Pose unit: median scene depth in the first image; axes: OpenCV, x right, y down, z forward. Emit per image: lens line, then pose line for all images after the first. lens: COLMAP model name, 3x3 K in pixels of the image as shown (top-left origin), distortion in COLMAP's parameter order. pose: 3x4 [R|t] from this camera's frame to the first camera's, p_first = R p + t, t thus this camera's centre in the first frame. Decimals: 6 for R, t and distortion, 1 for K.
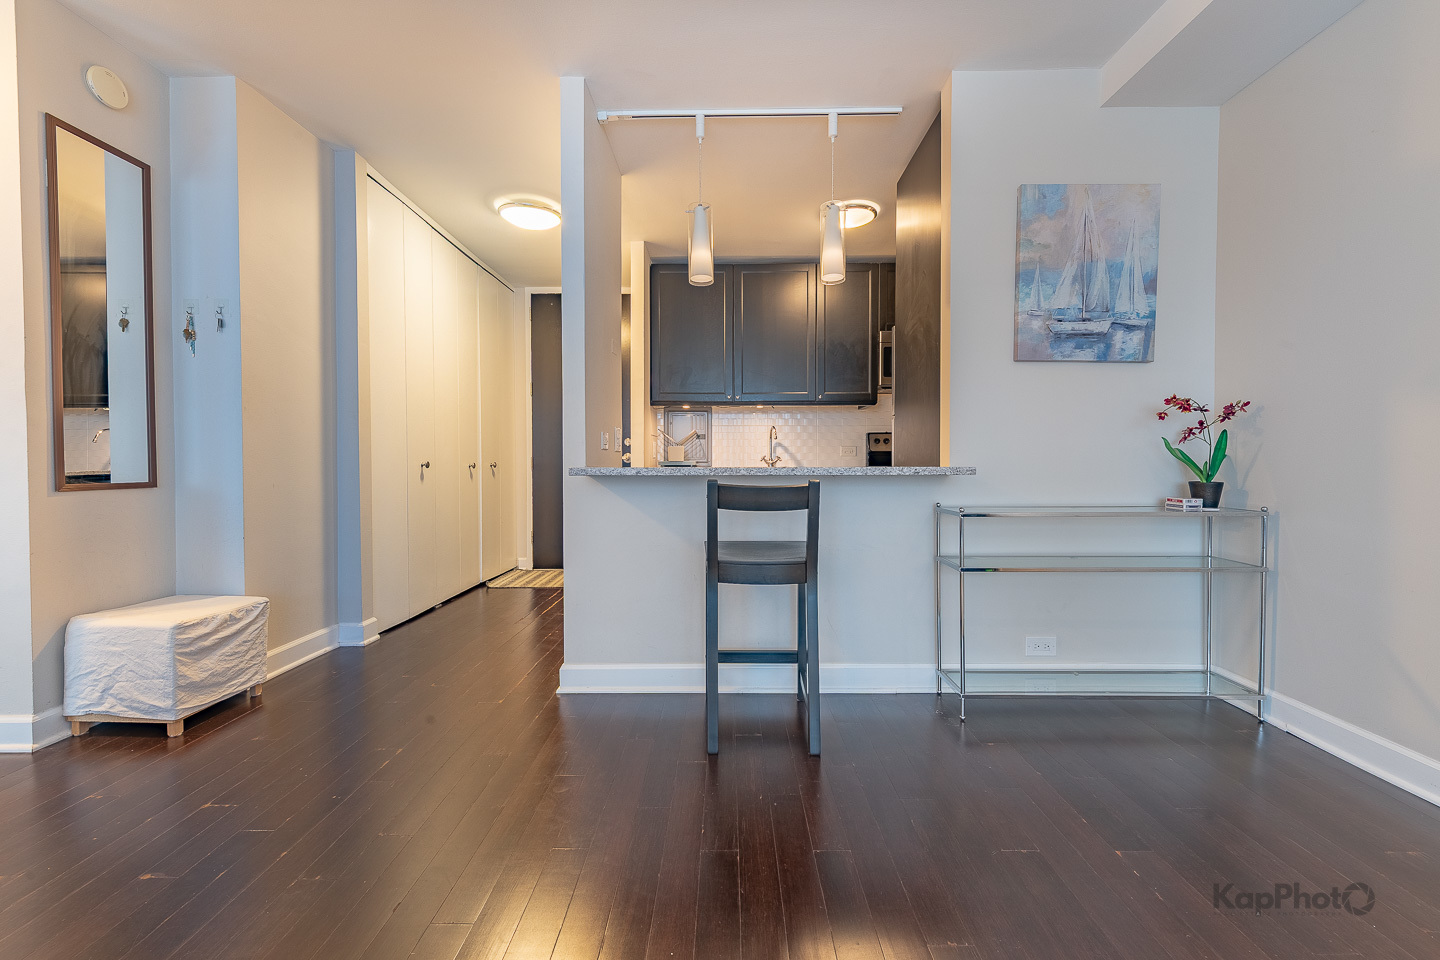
lens RADIAL K [[596.5, 0, 712.2], [0, 596.5, 478.7], [0, 0, 1]] dist [0.007000, -0.001076]
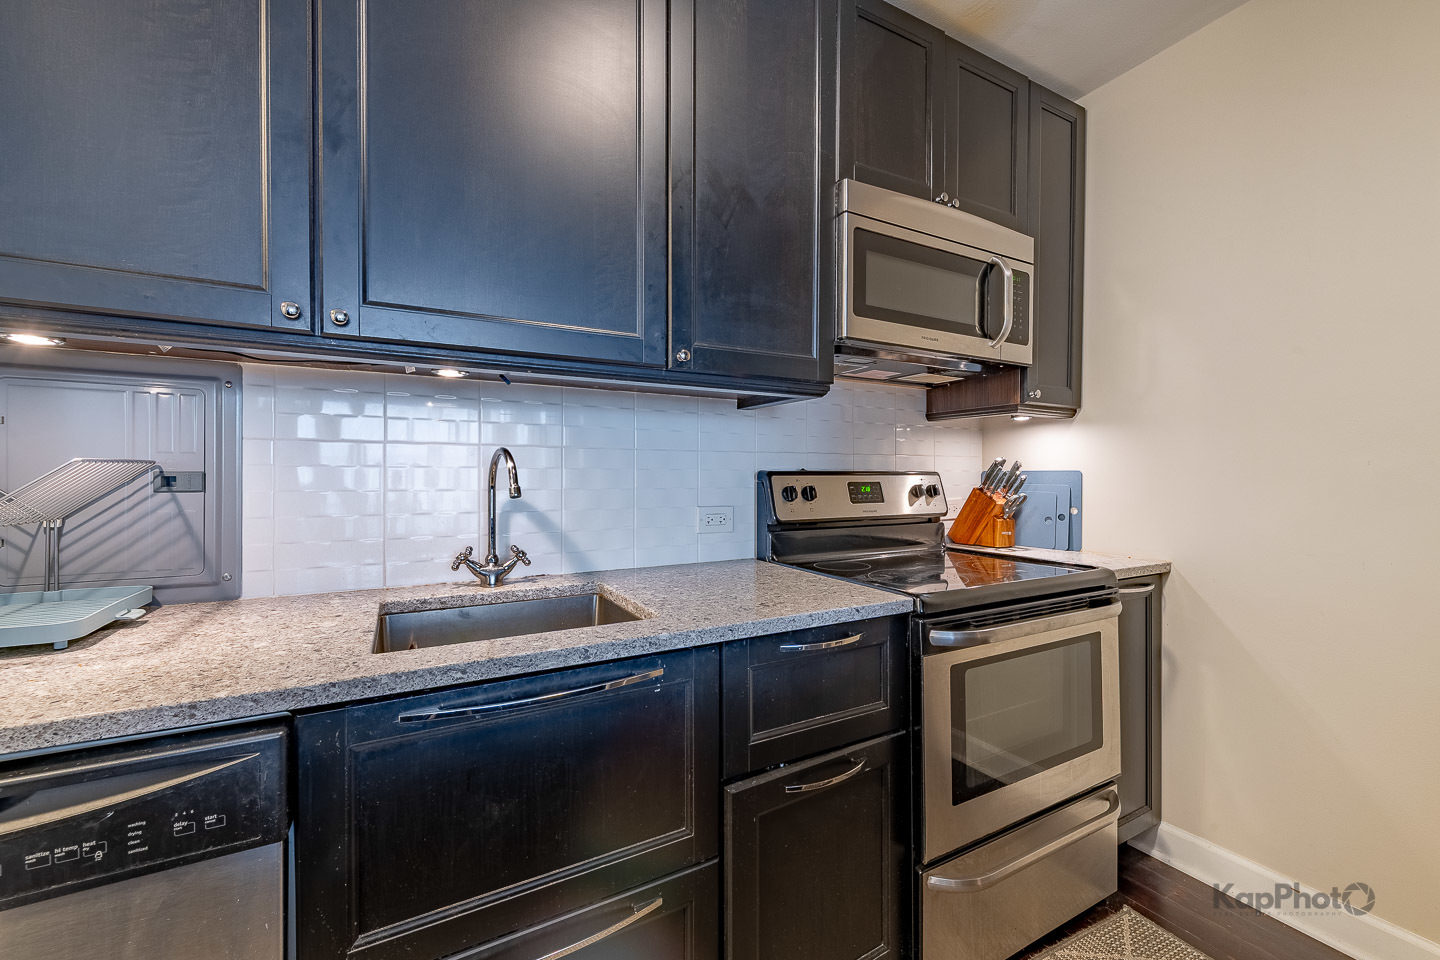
lens RADIAL K [[596.5, 0, 737.9], [0, 596.5, 477.9], [0, 0, 1]] dist [0.007000, -0.001076]
pose [[0.860214, 0.000888, 0.509932, 0.104319], [0.008794, 0.999824, -0.016577, -0.132712], [-0.509857, 0.018744, 0.860055, 1.361097]]
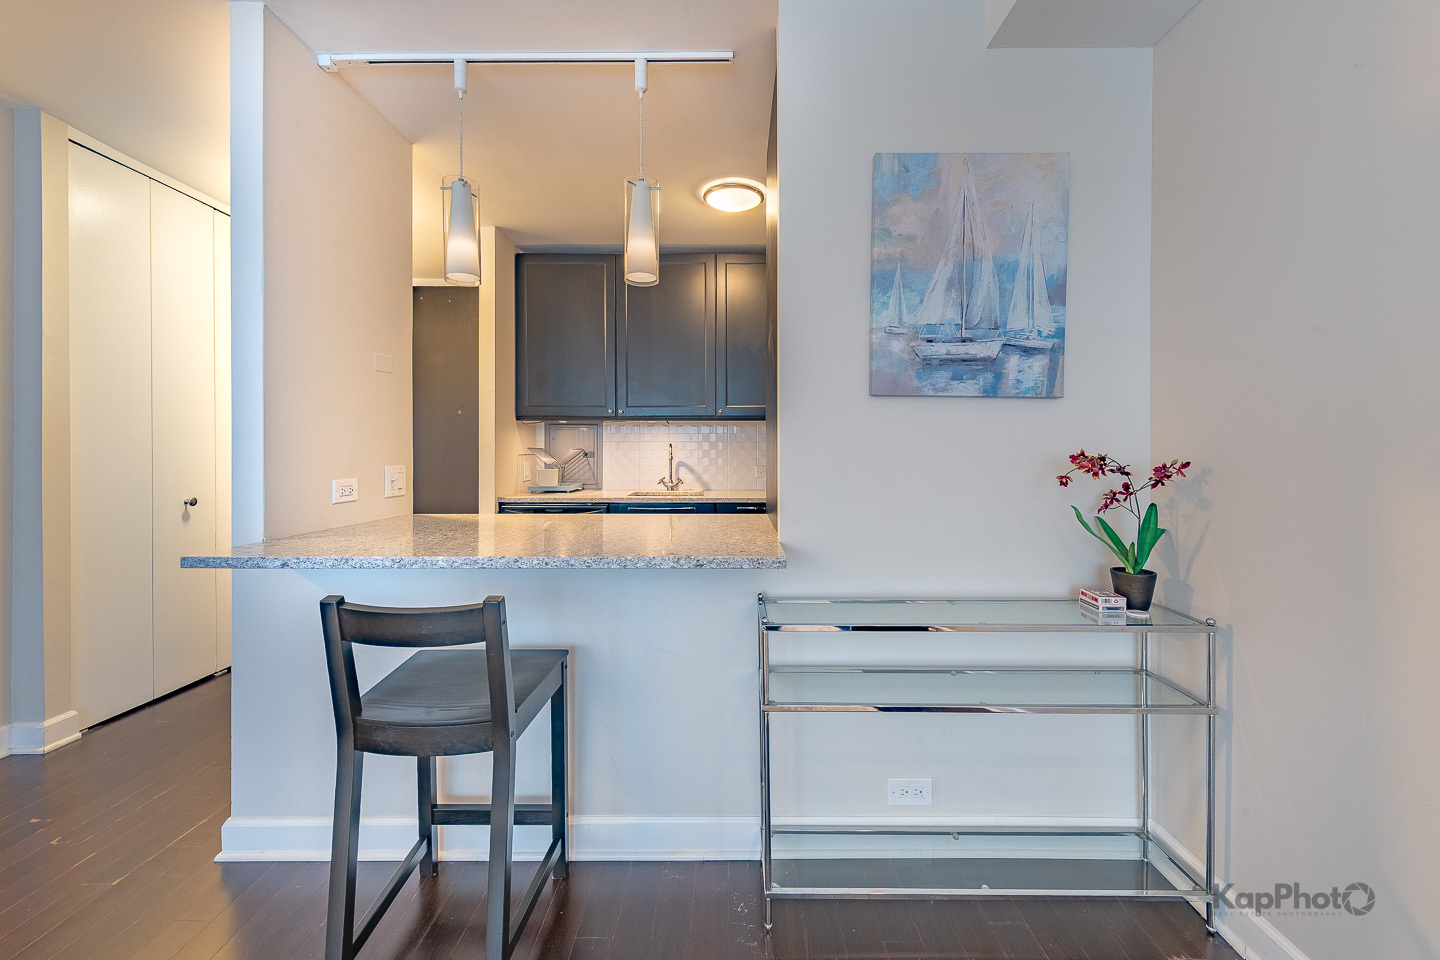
lens RADIAL K [[596.5, 0, 715.1], [0, 596.5, 452.5], [0, 0, 1]] dist [0.007000, -0.001076]
pose [[0.999942, 0.007989, -0.007273, 0.329103], [-0.008136, 0.999758, -0.020435, -0.113249], [0.007108, 0.020493, 0.999765, 0.283484]]
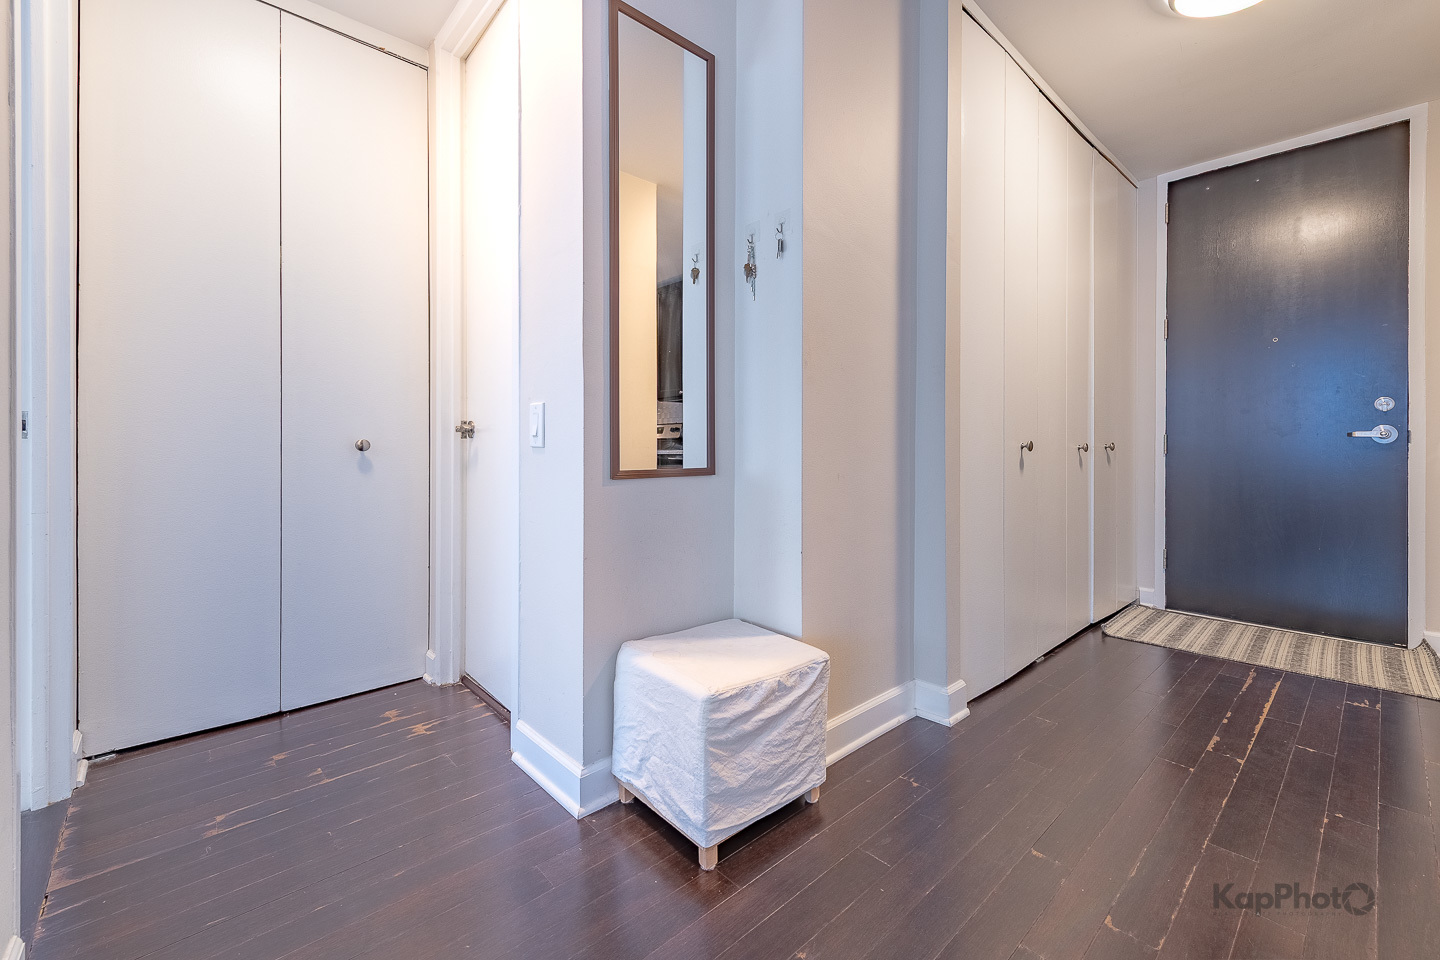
lens RADIAL K [[596.5, 0, 753.1], [0, 596.5, 445.6], [0, 0, 1]] dist [0.007000, -0.001076]
pose [[0.709162, -0.002294, -0.705042, -0.357544], [-0.017453, 0.999631, -0.020807, -0.007958], [0.704830, 0.027061, 0.708860, 0.497698]]
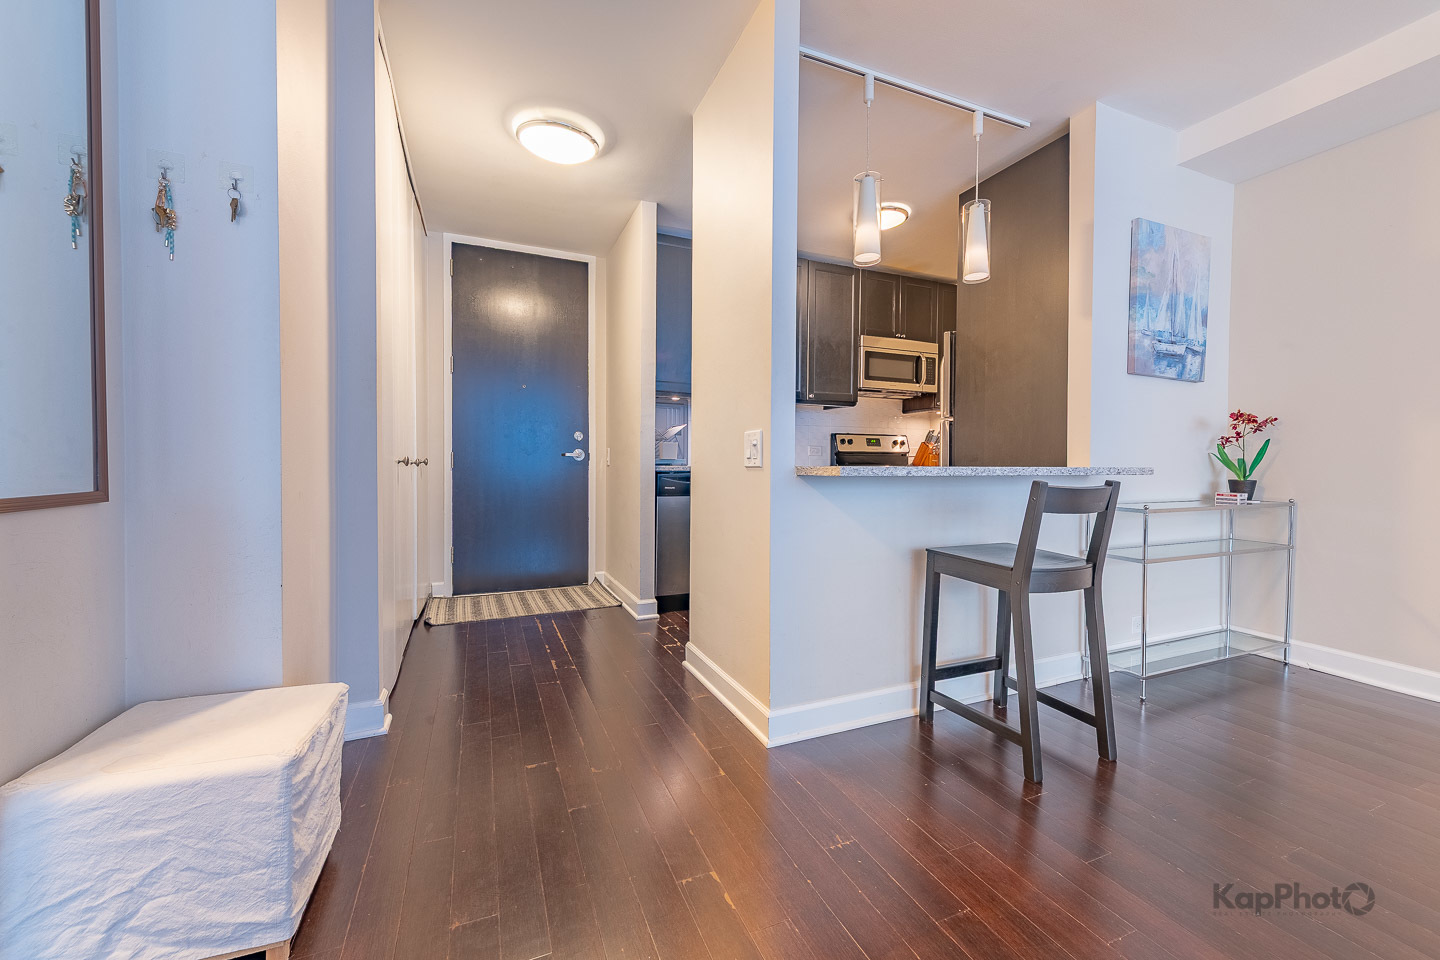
lens RADIAL K [[596.5, 0, 729.7], [0, 596.5, 476.0], [0, 0, 1]] dist [0.007000, -0.001076]
pose [[0.905980, -0.002582, 0.423314, -0.661562], [0.003752, 0.999991, -0.001930, -0.004569], [-0.423305, 0.003337, 0.905981, 0.303314]]
